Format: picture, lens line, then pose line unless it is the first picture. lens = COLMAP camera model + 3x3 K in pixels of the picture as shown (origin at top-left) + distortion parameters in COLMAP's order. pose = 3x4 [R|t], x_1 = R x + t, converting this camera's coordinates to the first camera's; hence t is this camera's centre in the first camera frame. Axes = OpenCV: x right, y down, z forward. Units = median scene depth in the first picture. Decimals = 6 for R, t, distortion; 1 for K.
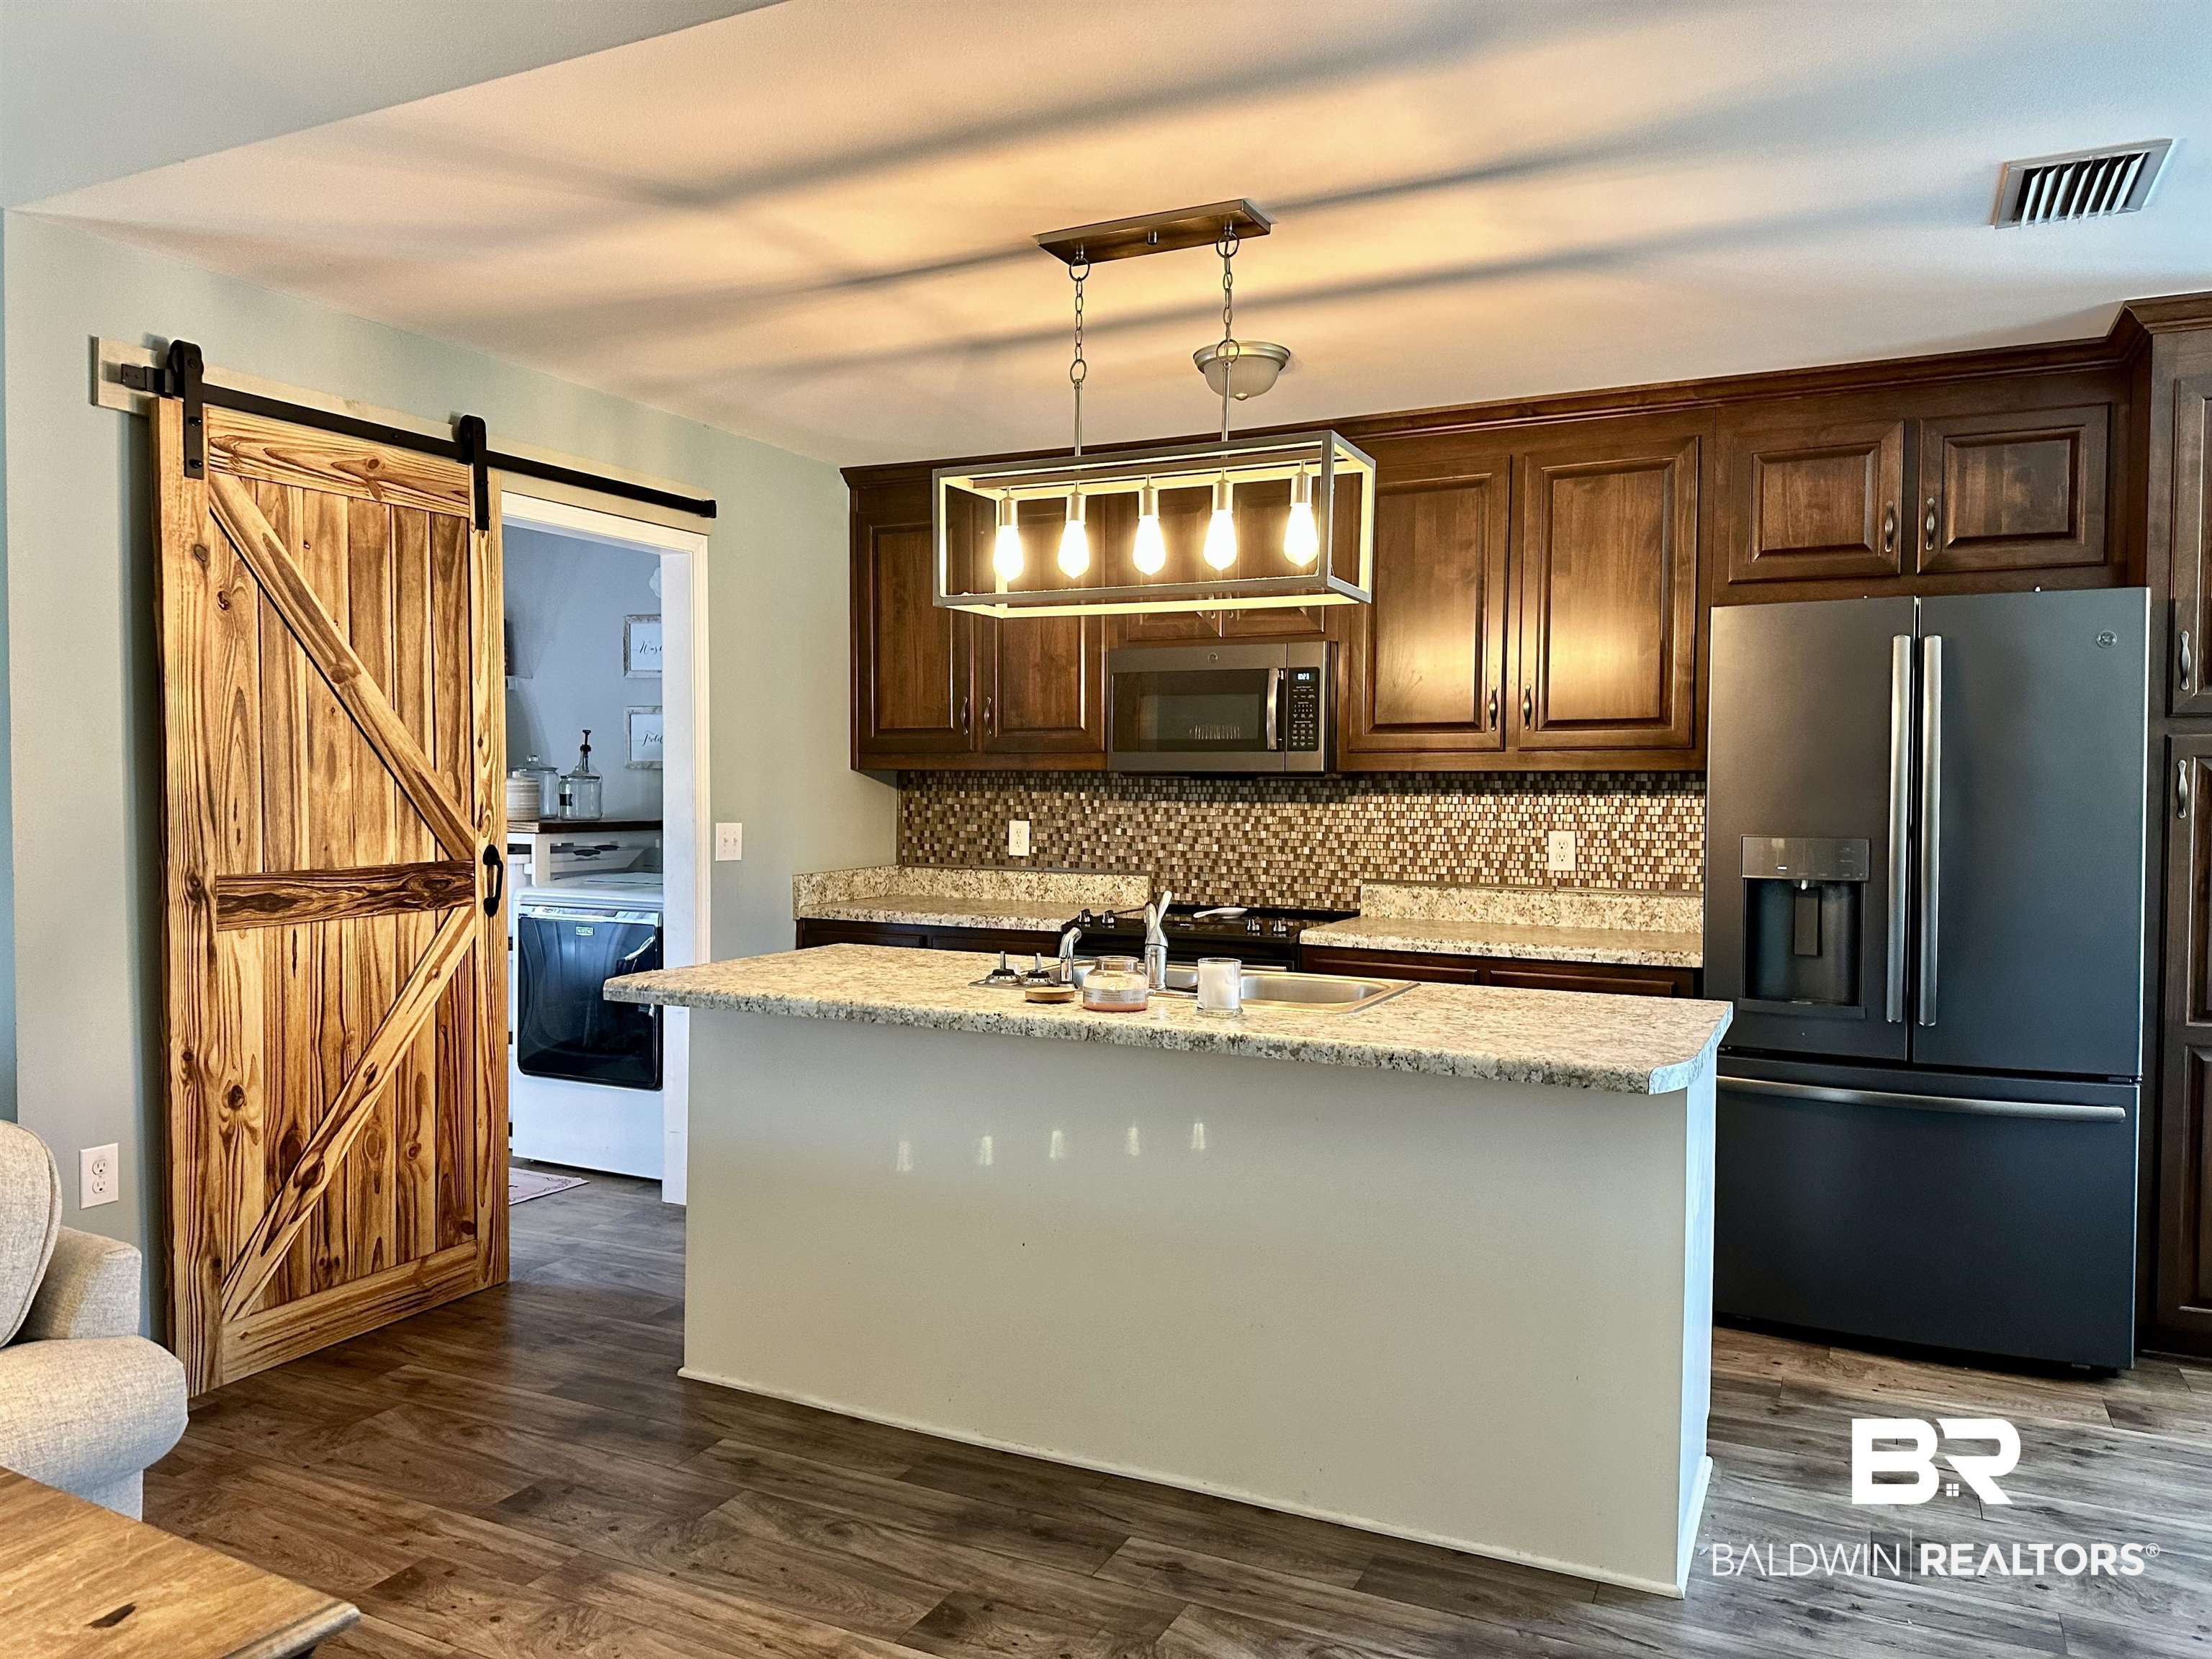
lens RADIAL K [[1546.4, 0, 1094.5], [0, 1546.4, 840.1], [0, 0, 1]] dist [0.068318, -0.096071]
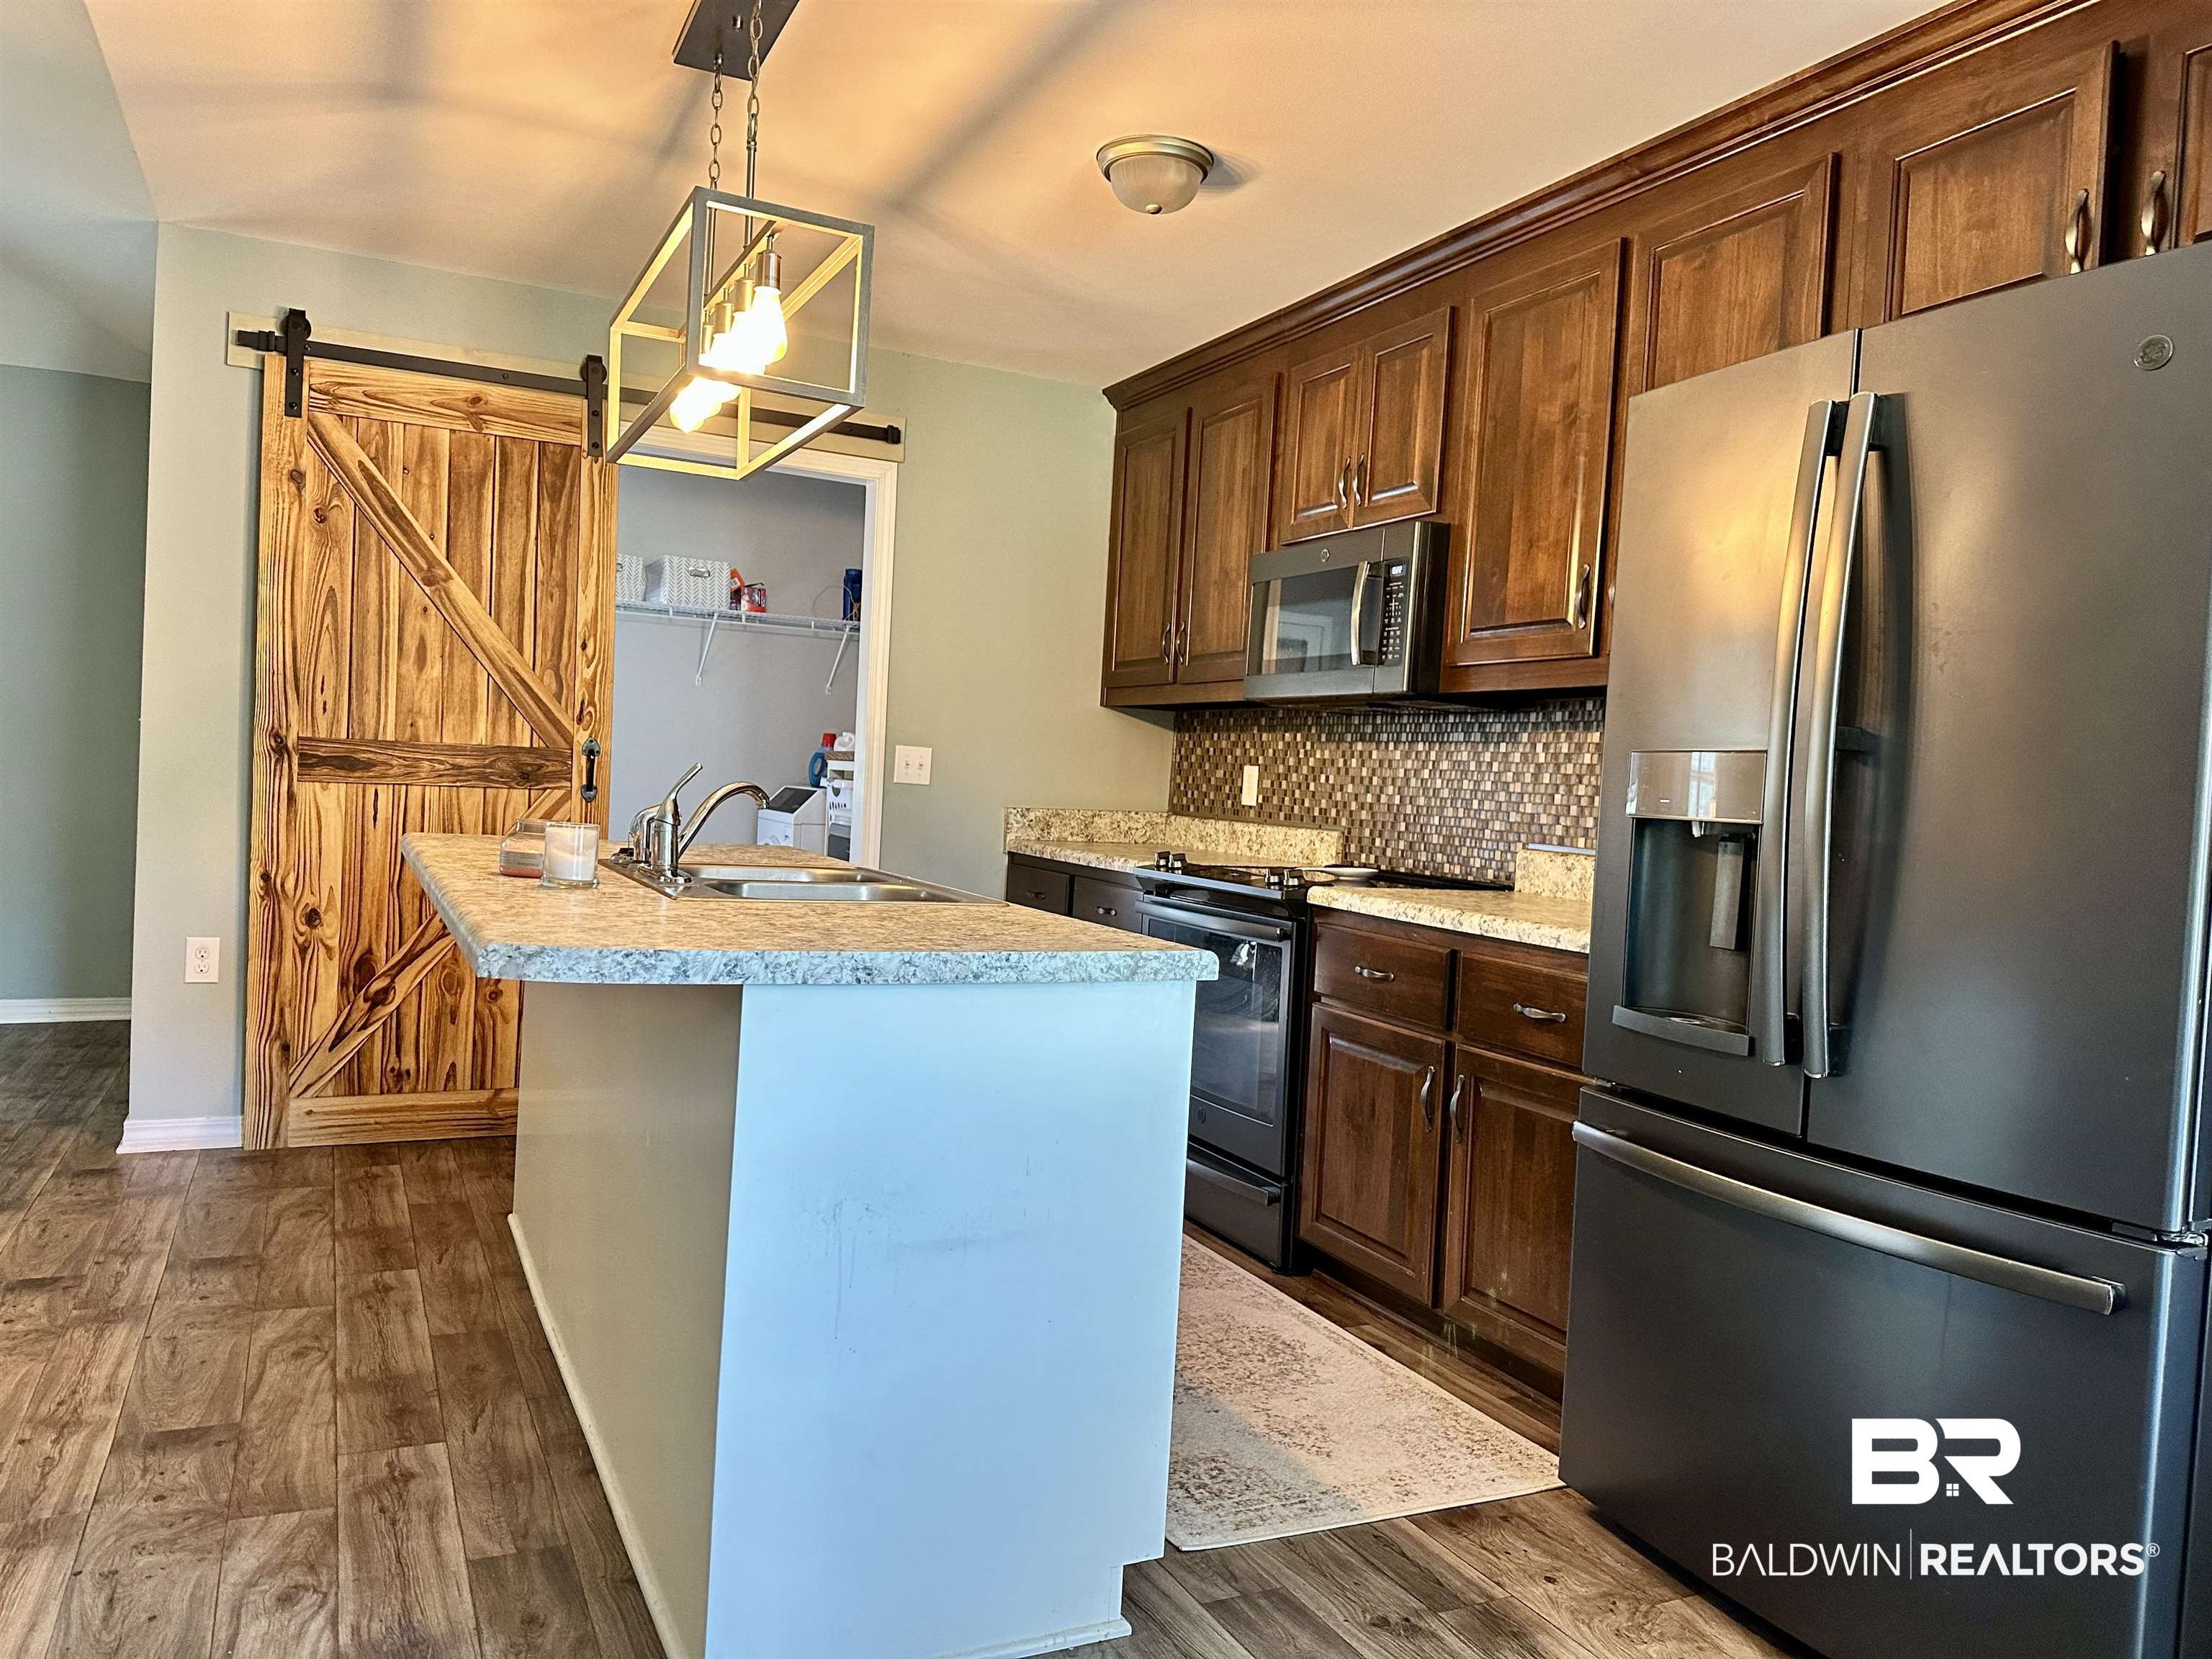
lens RADIAL K [[1546.4, 0, 1094.5], [0, 1546.4, 840.1], [0, 0, 1]] dist [0.068318, -0.096071]
pose [[0.788278, 0.062096, -0.612178, 0.573577], [-0.073147, 0.997297, 0.006972, 0.040868], [0.610956, 0.039283, 0.790689, 0.330590]]
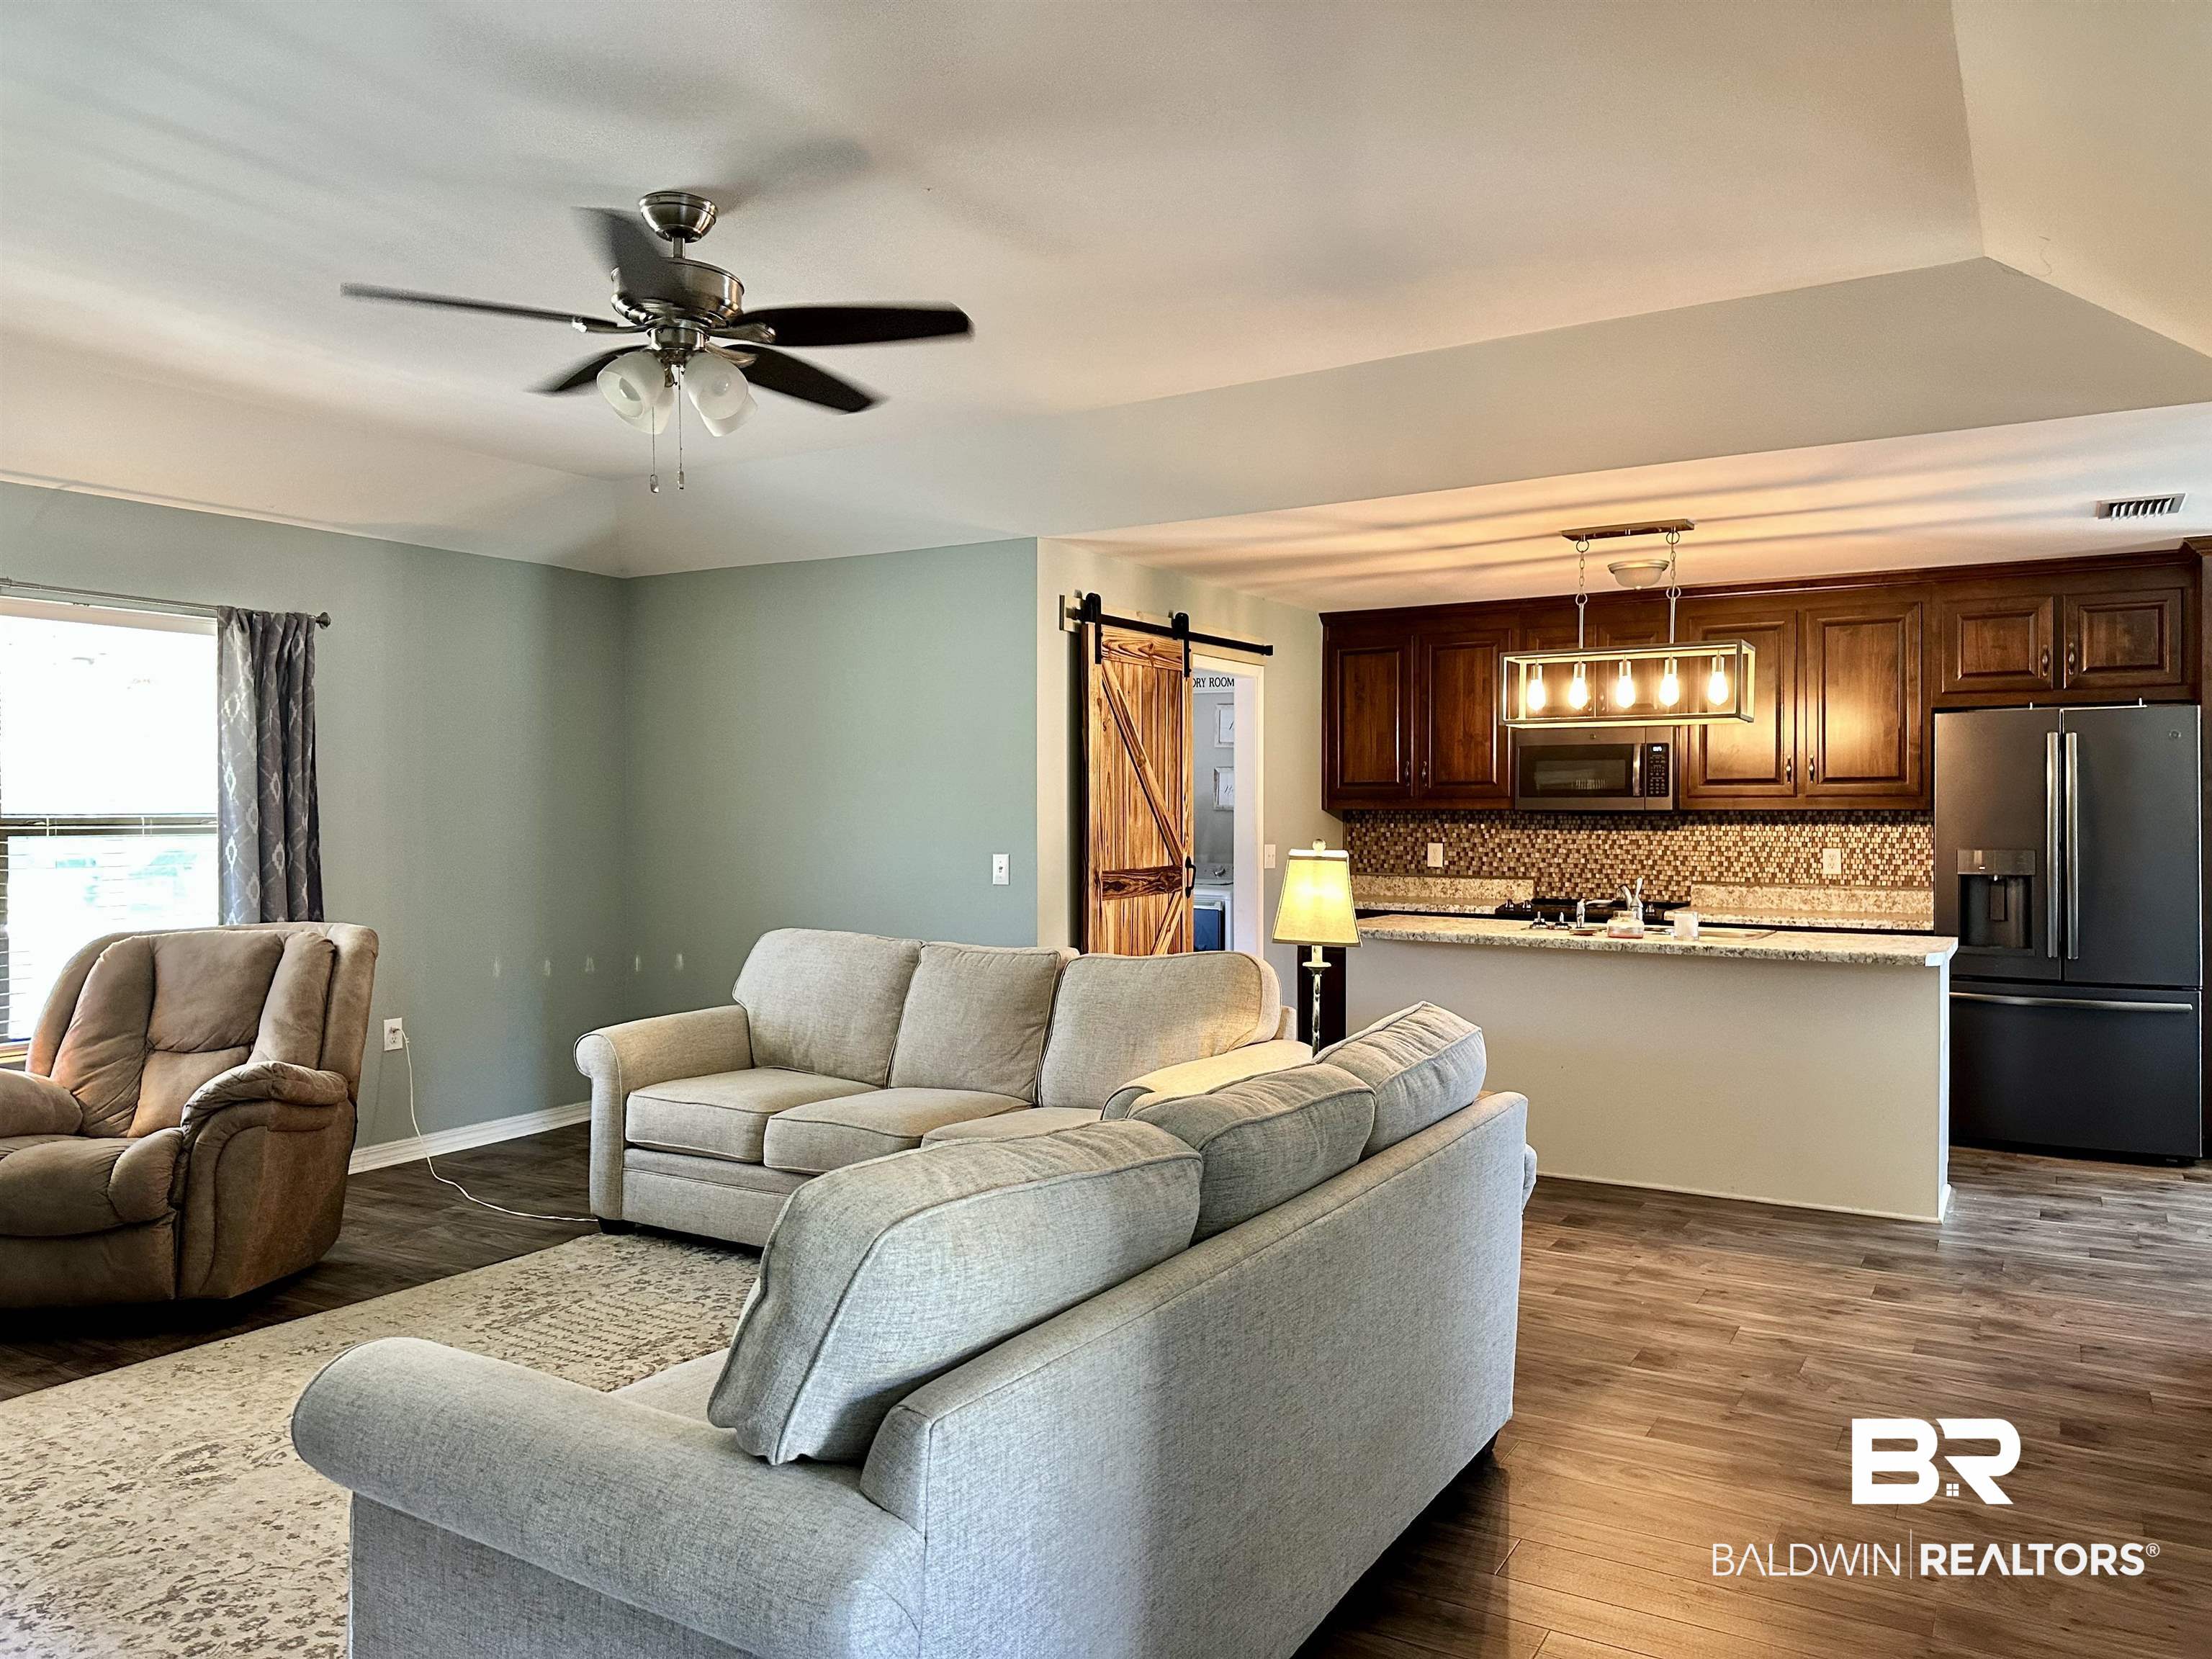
lens RADIAL K [[1595.4, 0, 957.9], [0, 1595.4, 823.0], [0, 0, 1]] dist [-0.047357, 0.002090]
pose [[0.987625, -0.003963, -0.156784, -0.350872], [-0.000595, 0.999579, -0.029018, 0.016697], [0.156833, 0.028753, 0.987206, -0.762462]]
